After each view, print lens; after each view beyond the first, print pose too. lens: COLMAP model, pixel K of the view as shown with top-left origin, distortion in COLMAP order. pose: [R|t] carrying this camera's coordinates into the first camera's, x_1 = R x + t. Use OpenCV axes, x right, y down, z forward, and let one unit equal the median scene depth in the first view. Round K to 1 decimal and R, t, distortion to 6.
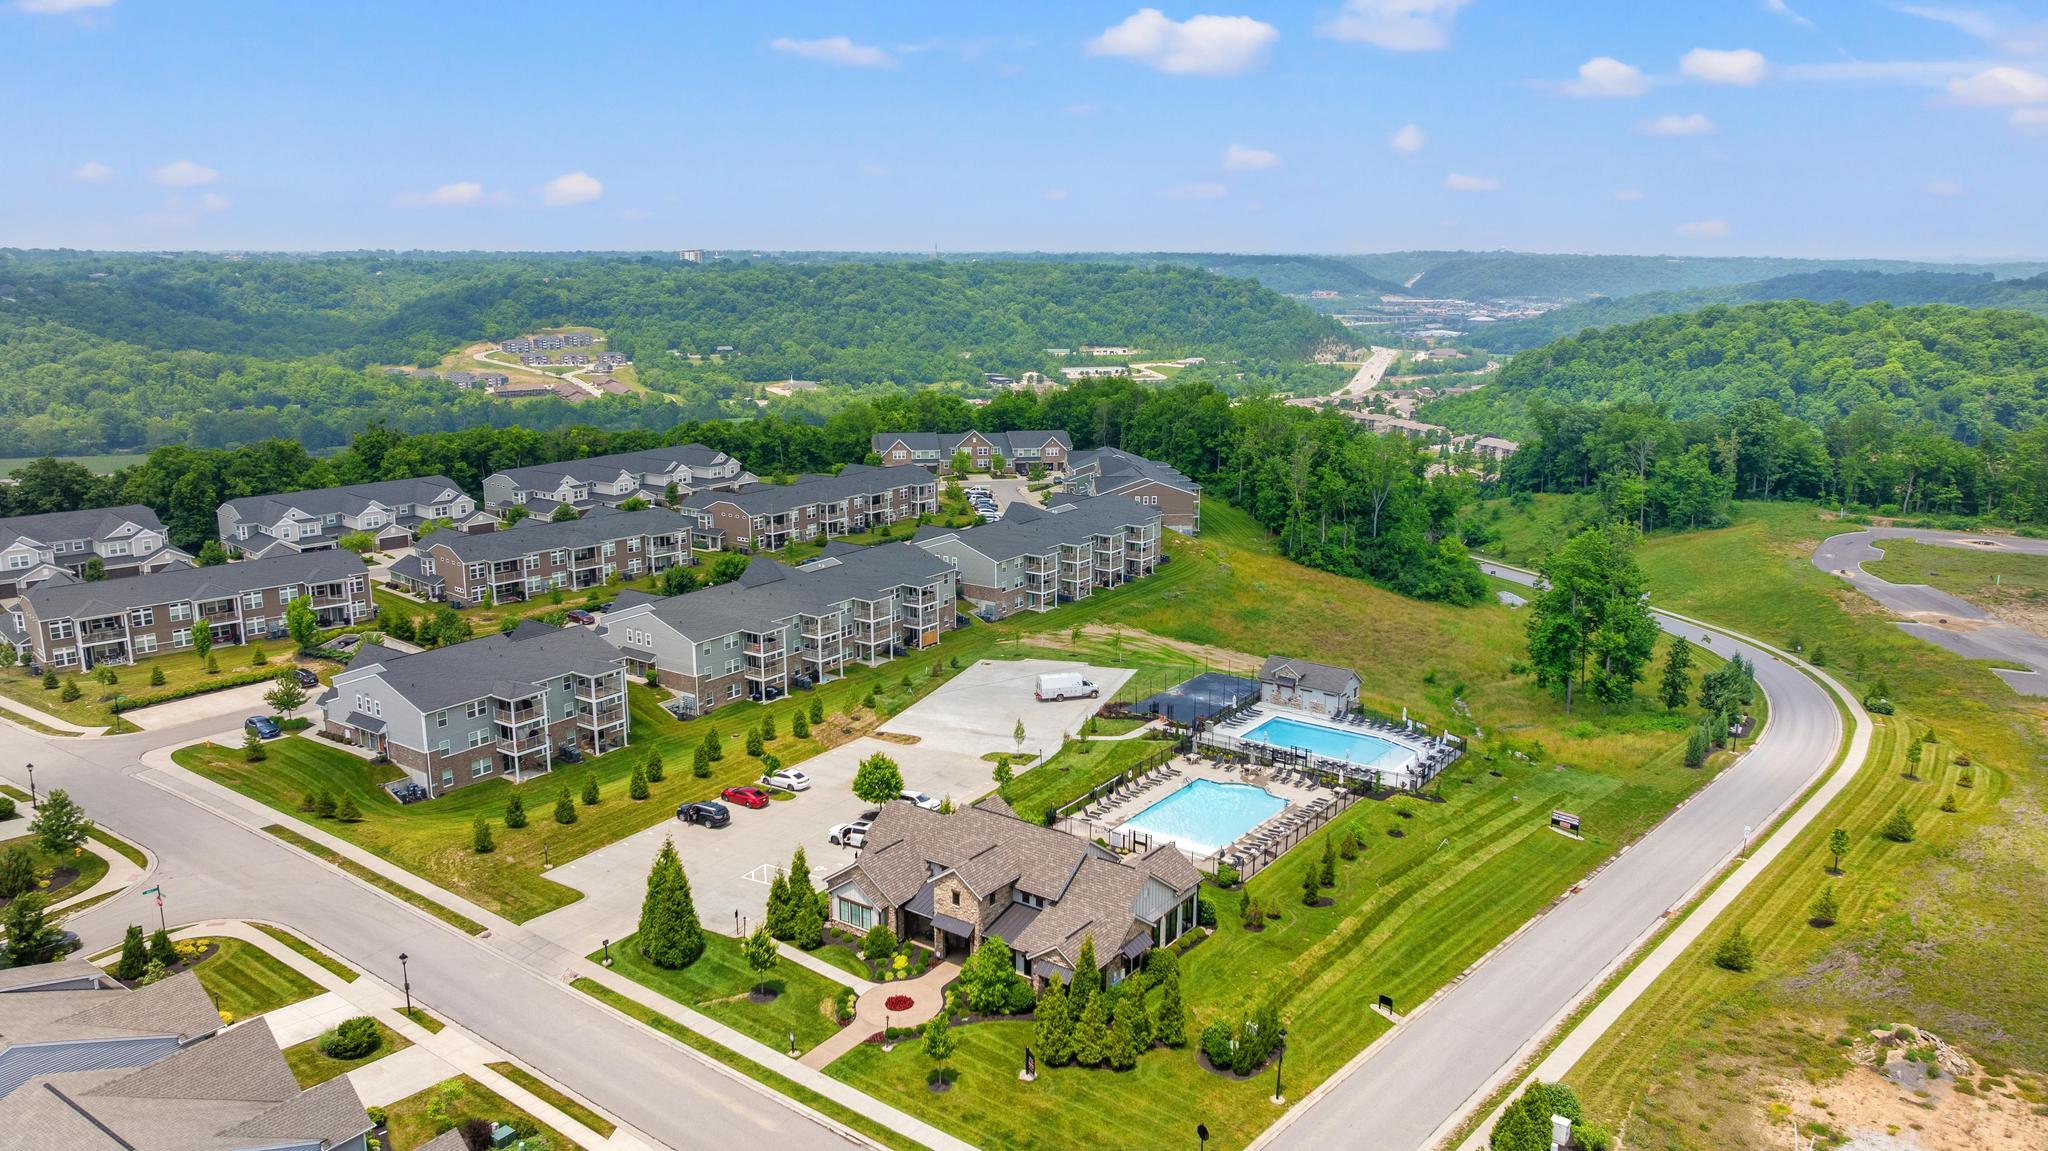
lens RADIAL K [[1438.0, 0, 1015.5], [0, 1438.0, 580.7], [0, 0, 1]] dist [-0.028939, 0.029647]
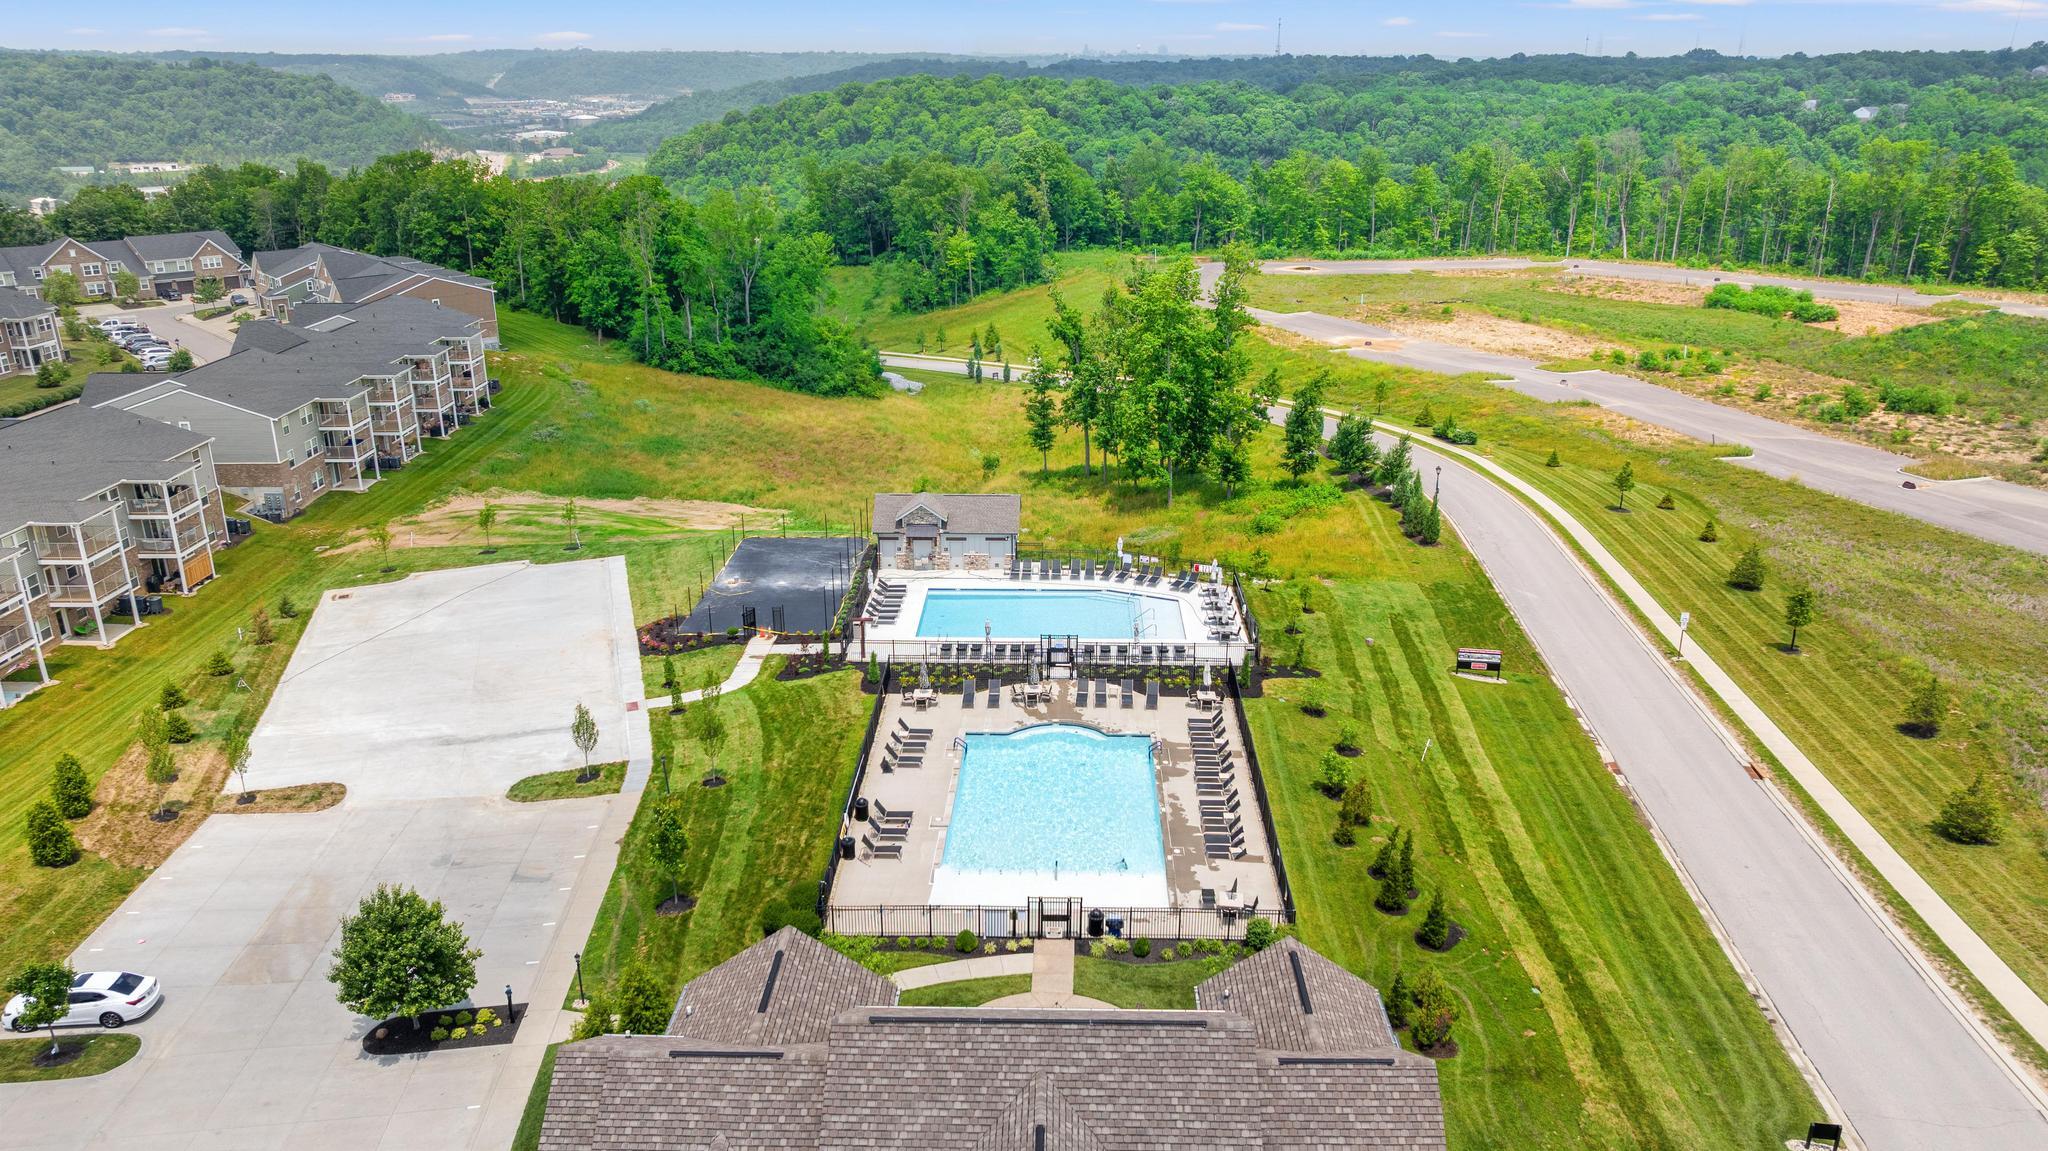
lens RADIAL K [[1438.0, 0, 1015.5], [0, 1438.0, 580.7], [0, 0, 1]] dist [-0.028939, 0.029647]
pose [[0.820697, -0.198931, 0.535615, -0.102354], [0.130246, 0.977887, 0.163625, -0.004793], [-0.556321, -0.064525, 0.828458, 0.399698]]
